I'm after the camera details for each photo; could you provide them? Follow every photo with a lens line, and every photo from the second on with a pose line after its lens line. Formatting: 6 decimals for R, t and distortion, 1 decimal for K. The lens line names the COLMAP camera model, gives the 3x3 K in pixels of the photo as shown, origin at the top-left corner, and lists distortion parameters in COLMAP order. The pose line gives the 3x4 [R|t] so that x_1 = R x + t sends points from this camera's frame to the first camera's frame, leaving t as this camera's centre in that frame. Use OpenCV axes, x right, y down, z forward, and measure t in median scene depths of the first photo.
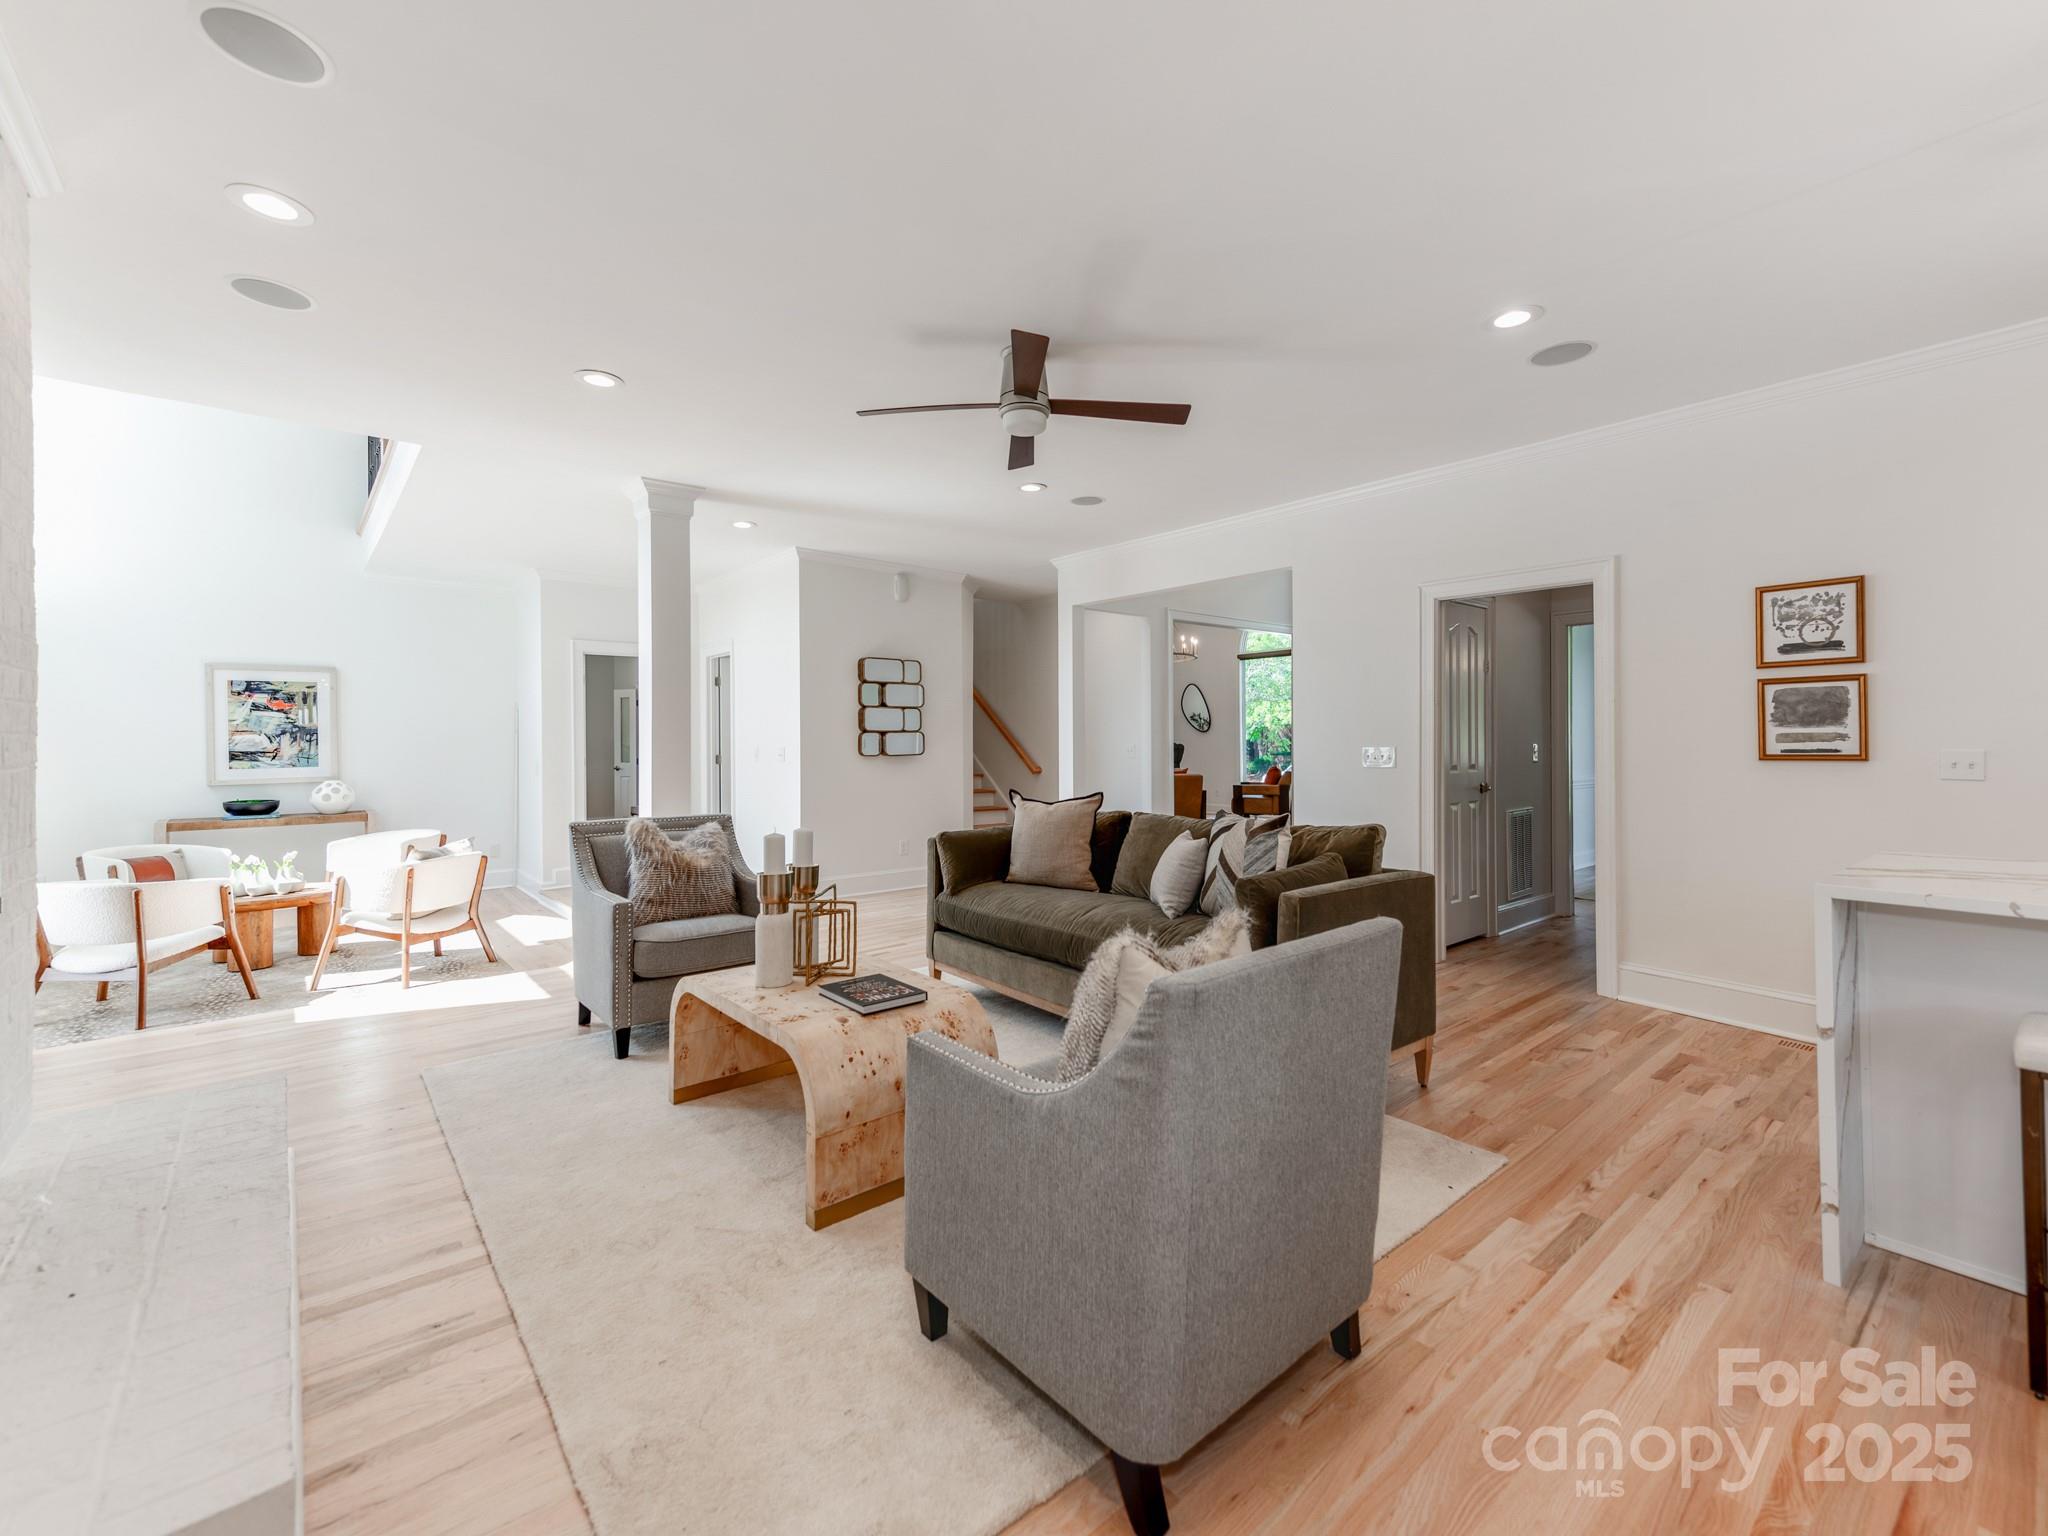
lens RADIAL K [[866.3, 0, 1086.6], [0, 866.3, 743.6], [0, 0, 1]] dist [0.015121, 0.000003]
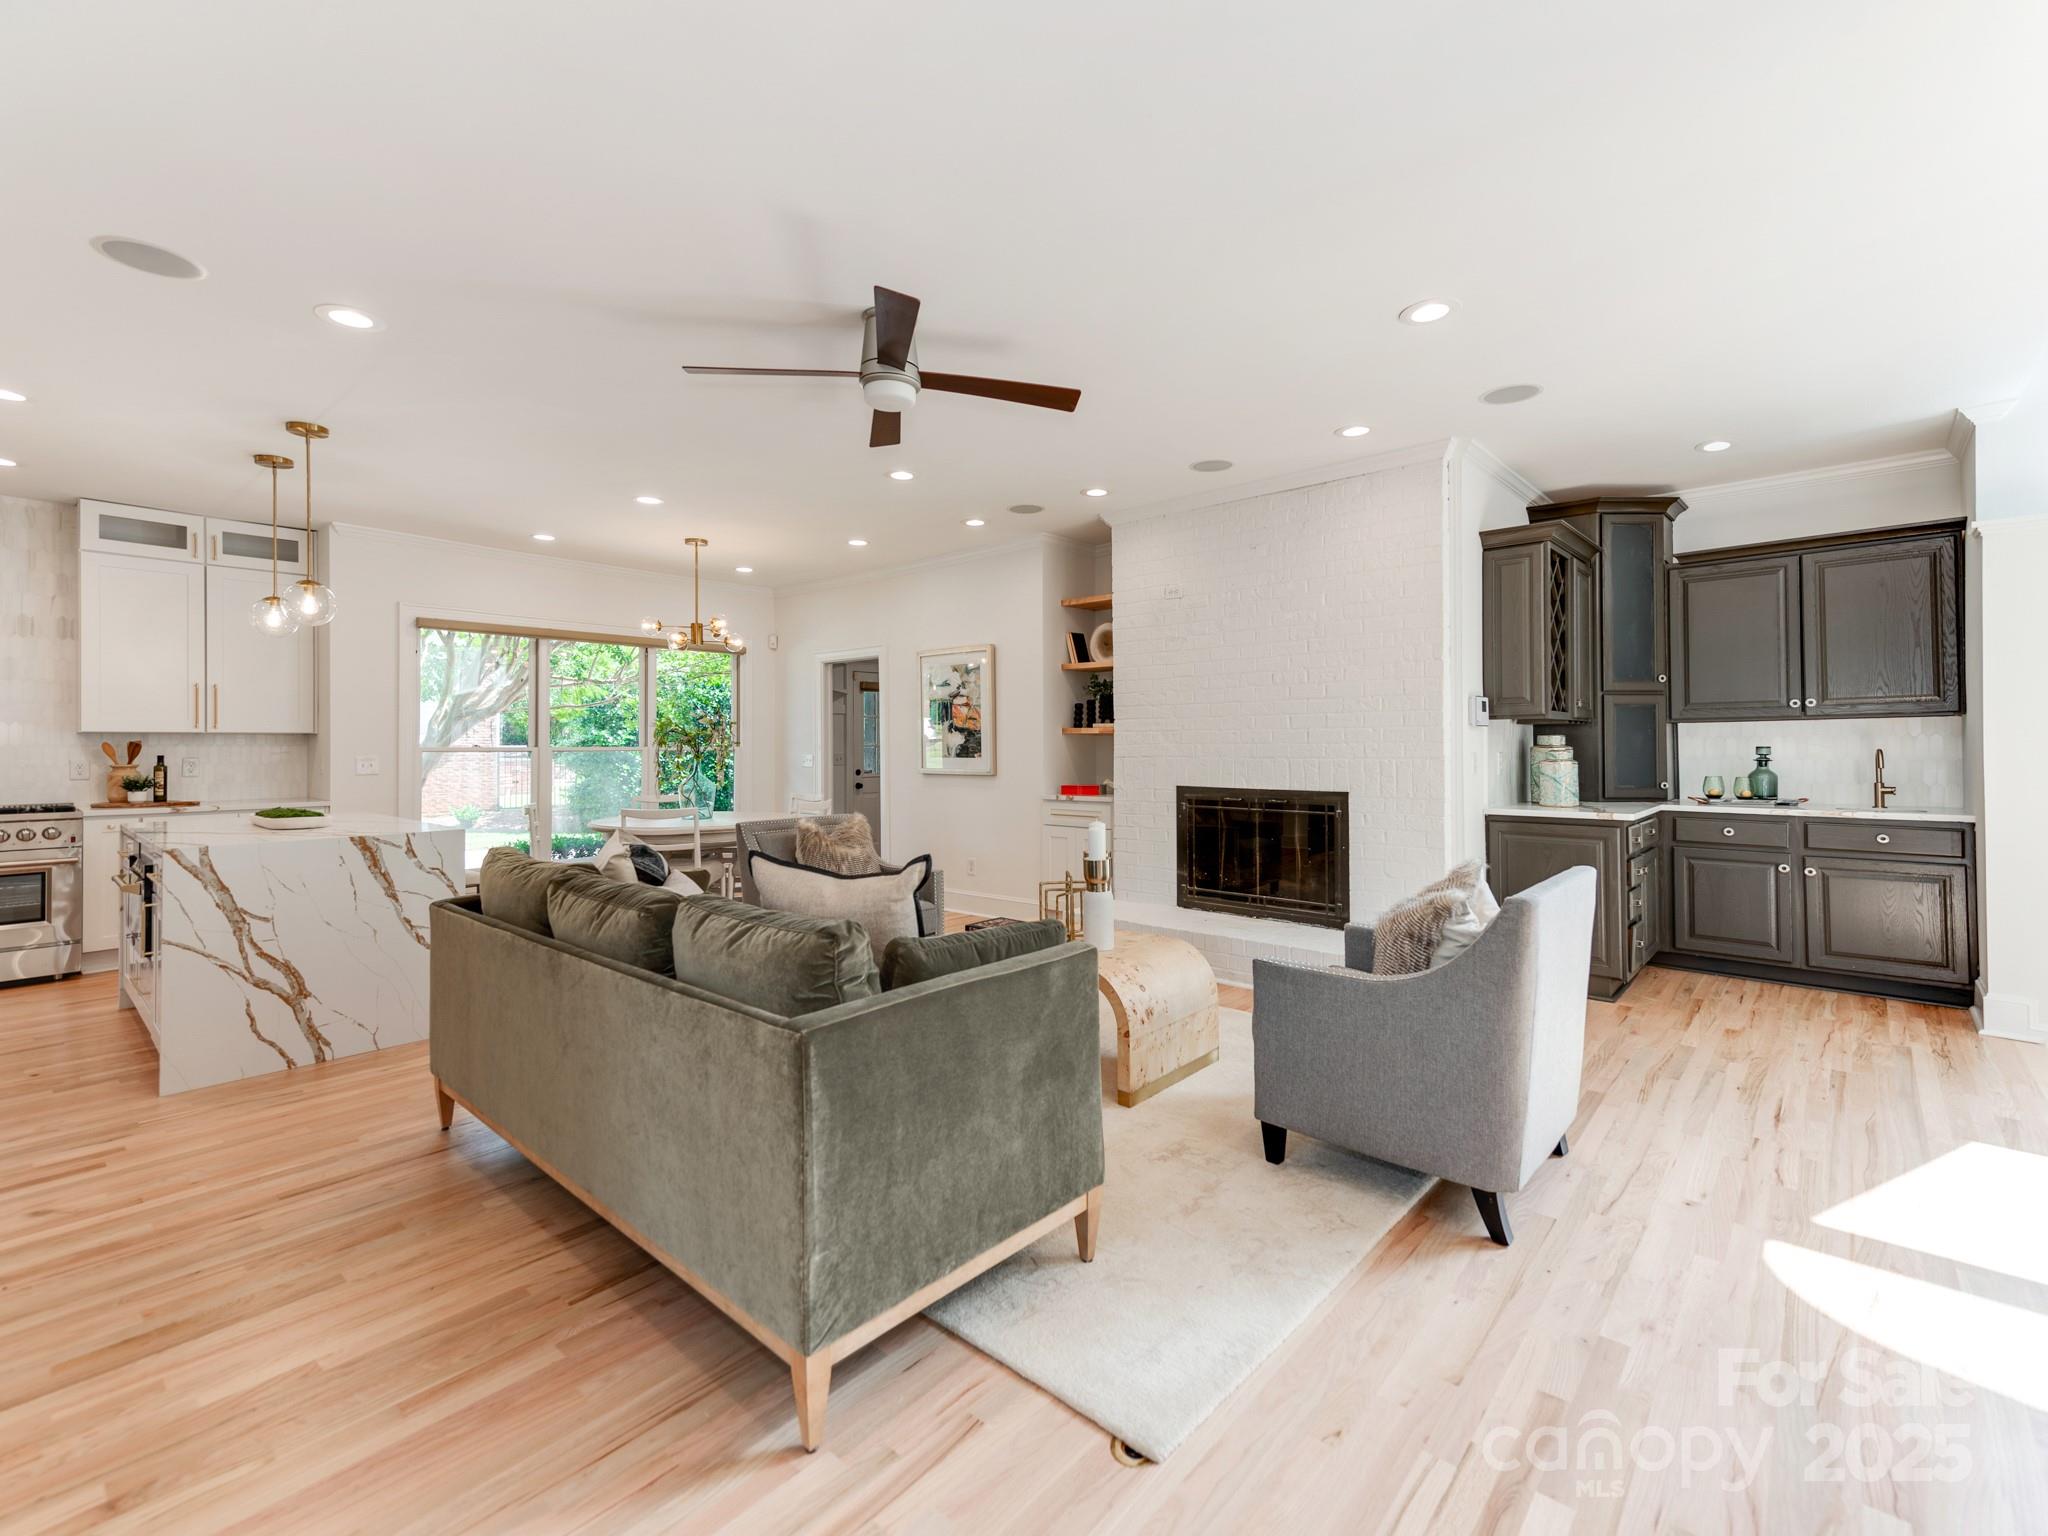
lens RADIAL K [[811.4, 0, 1058.0], [0, 811.4, 742.2], [0, 0, 1]] dist [0.033827, -0.000050]
pose [[-0.989618, 0.008535, -0.143471, -0.112272], [0.008792, 0.999961, -0.001161, -0.007611], [0.143456, -0.002410, -0.989654, 1.669644]]
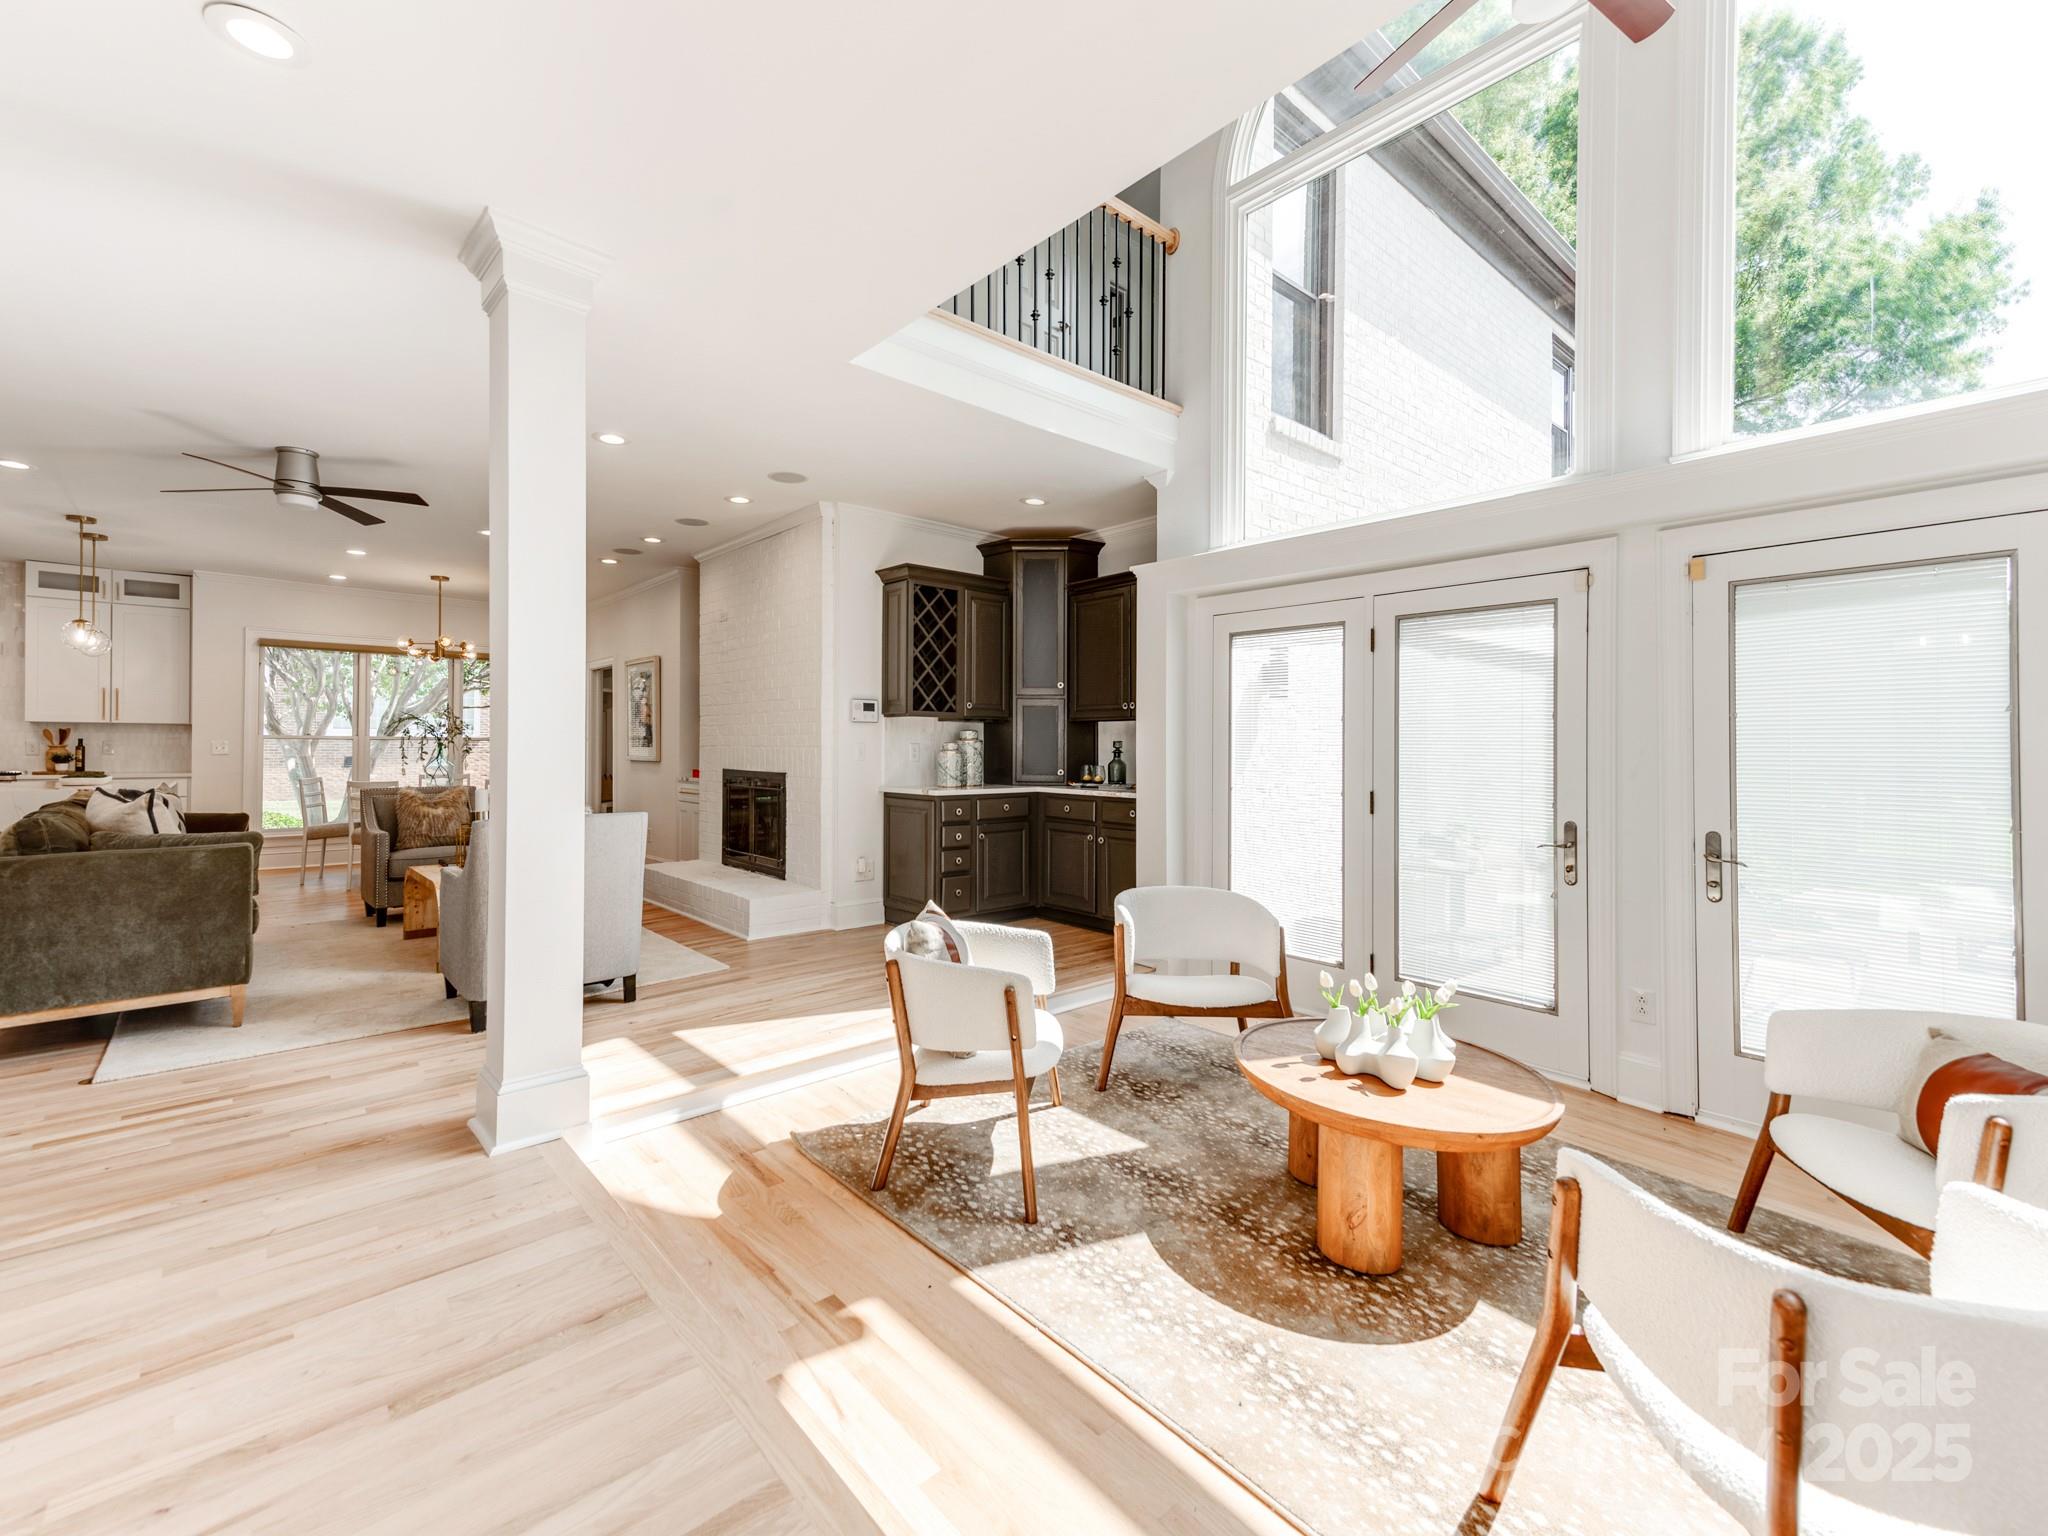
lens RADIAL K [[833.6, 0, 1024.0], [0, 833.6, 768.0], [0, 0, 1]] dist [0.013583, 0.000021]
pose [[-0.999995, 0.001122, -0.002923, -1.149999], [0.001025, 0.999457, 0.032944, 0.005760], [0.002958, 0.032941, -0.999453, 2.124231]]
